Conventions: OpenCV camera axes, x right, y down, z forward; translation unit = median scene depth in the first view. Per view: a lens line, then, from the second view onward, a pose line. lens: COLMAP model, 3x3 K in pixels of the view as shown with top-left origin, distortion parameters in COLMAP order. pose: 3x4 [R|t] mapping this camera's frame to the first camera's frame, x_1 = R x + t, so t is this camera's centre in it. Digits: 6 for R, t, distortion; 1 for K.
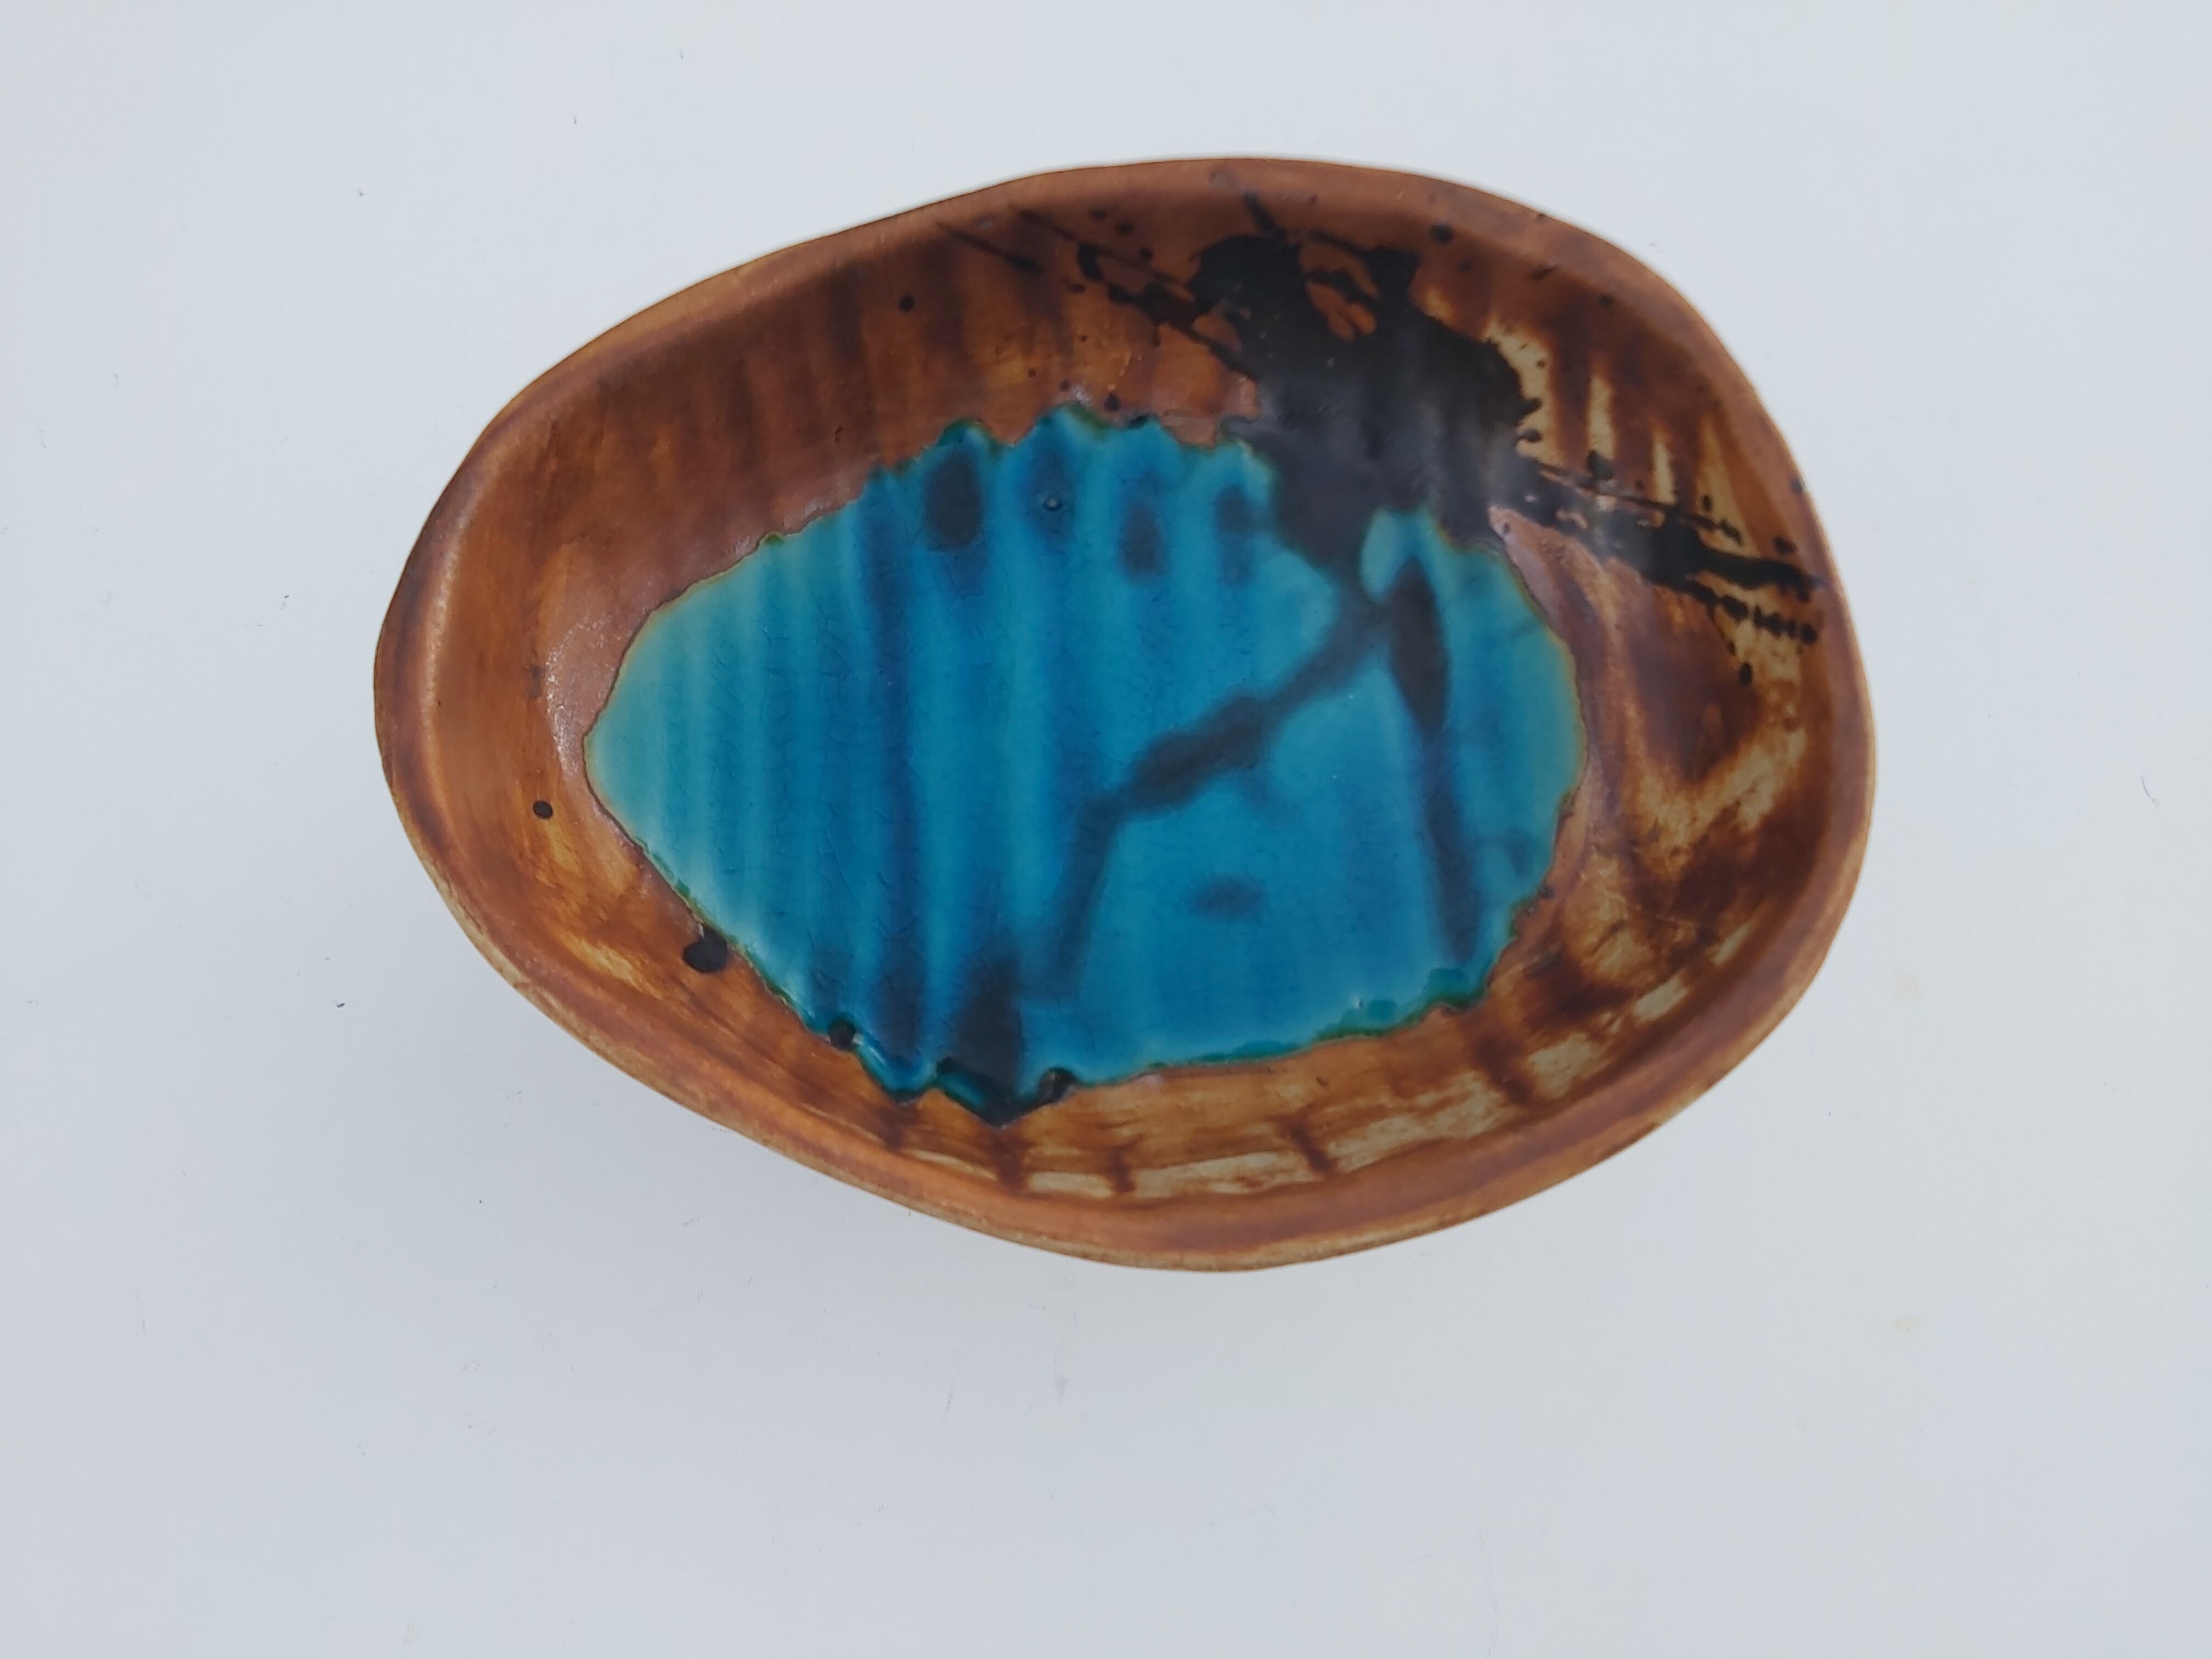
lens RADIAL K [[1694.6, 0, 1093.4], [0, 1694.6, 904.0], [0, 0, 1]] dist [0.030658, -0.099027]
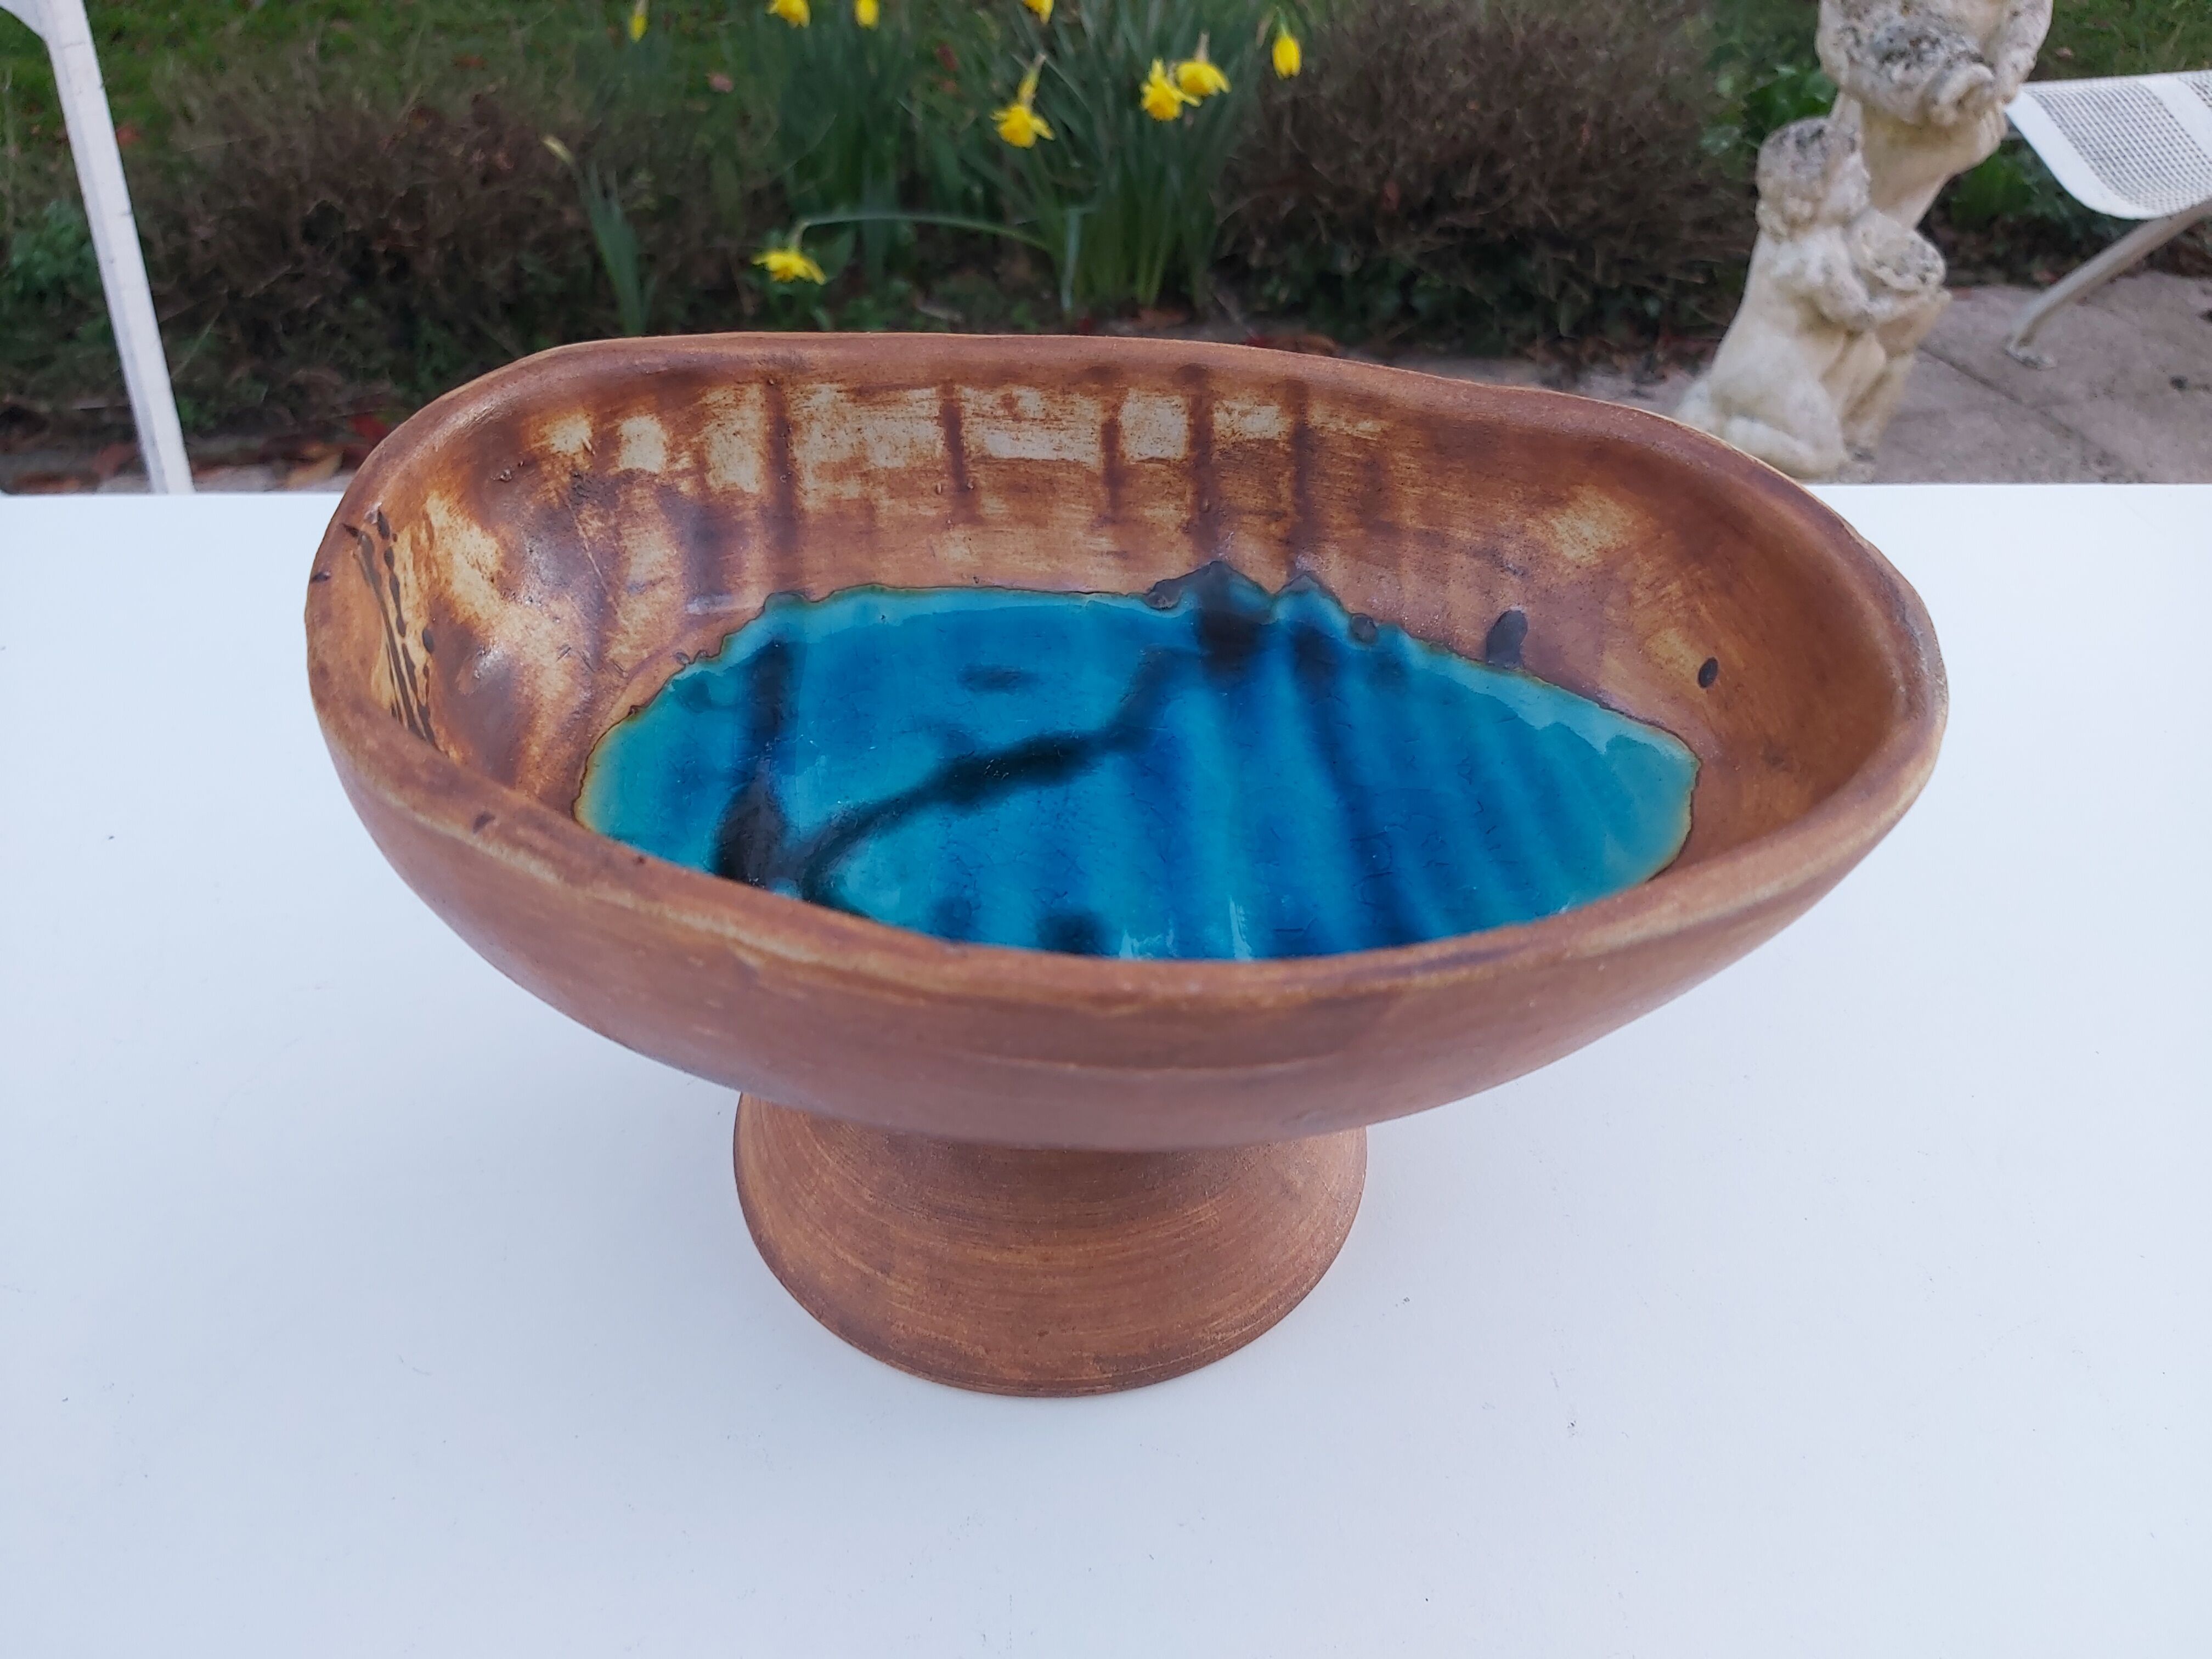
lens RADIAL K [[1654.6, 0, 1055.5], [0, 1654.6, 830.7], [0, 0, 1]] dist [0.101228, -0.405289]
pose [[-0.999597, -0.020789, 0.019314, 0.024506], [0.025711, -0.375558, 0.926442, -0.926926], [-0.012006, 0.926566, 0.375941, 0.700493]]
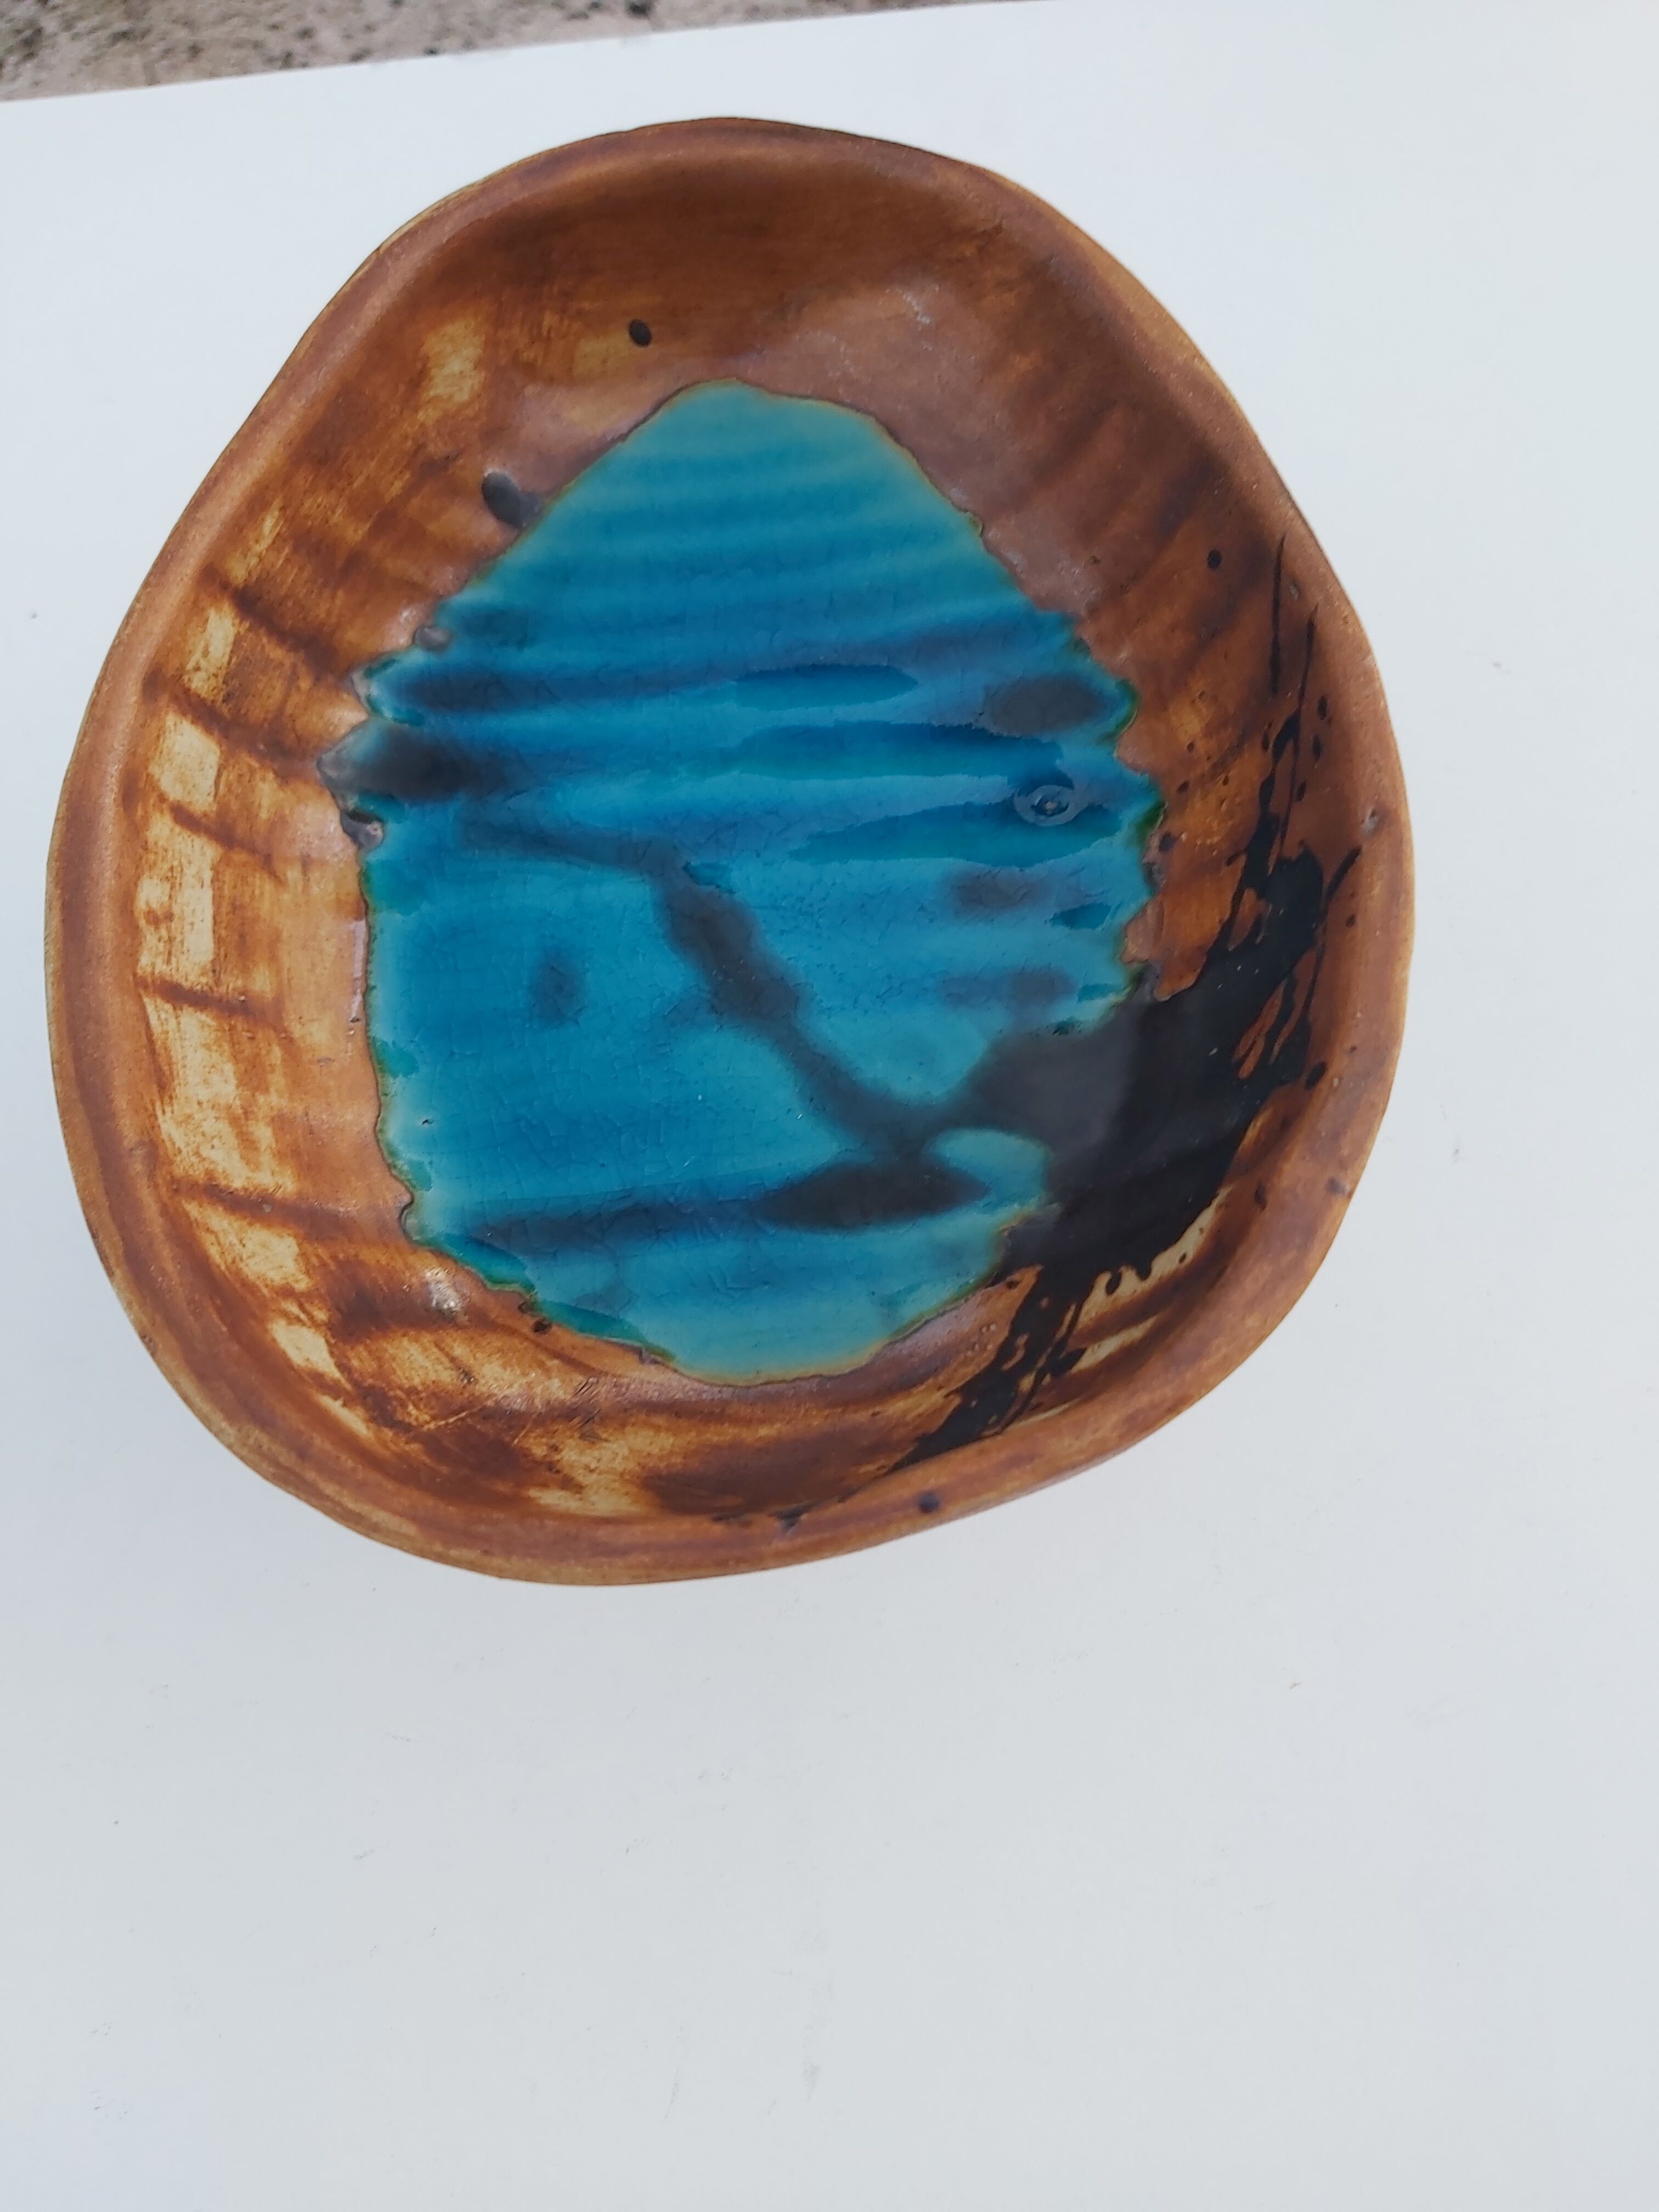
lens RADIAL K [[1745.9, 0, 797.4], [0, 1745.9, 1110.9], [0, 0, 1]] dist [0.047237, -0.133699]
pose [[0.013256, 0.940776, -0.338769, 0.447370], [-0.950267, 0.117281, 0.288509, -0.375035], [0.311153, 0.318097, 0.895544, 0.229971]]
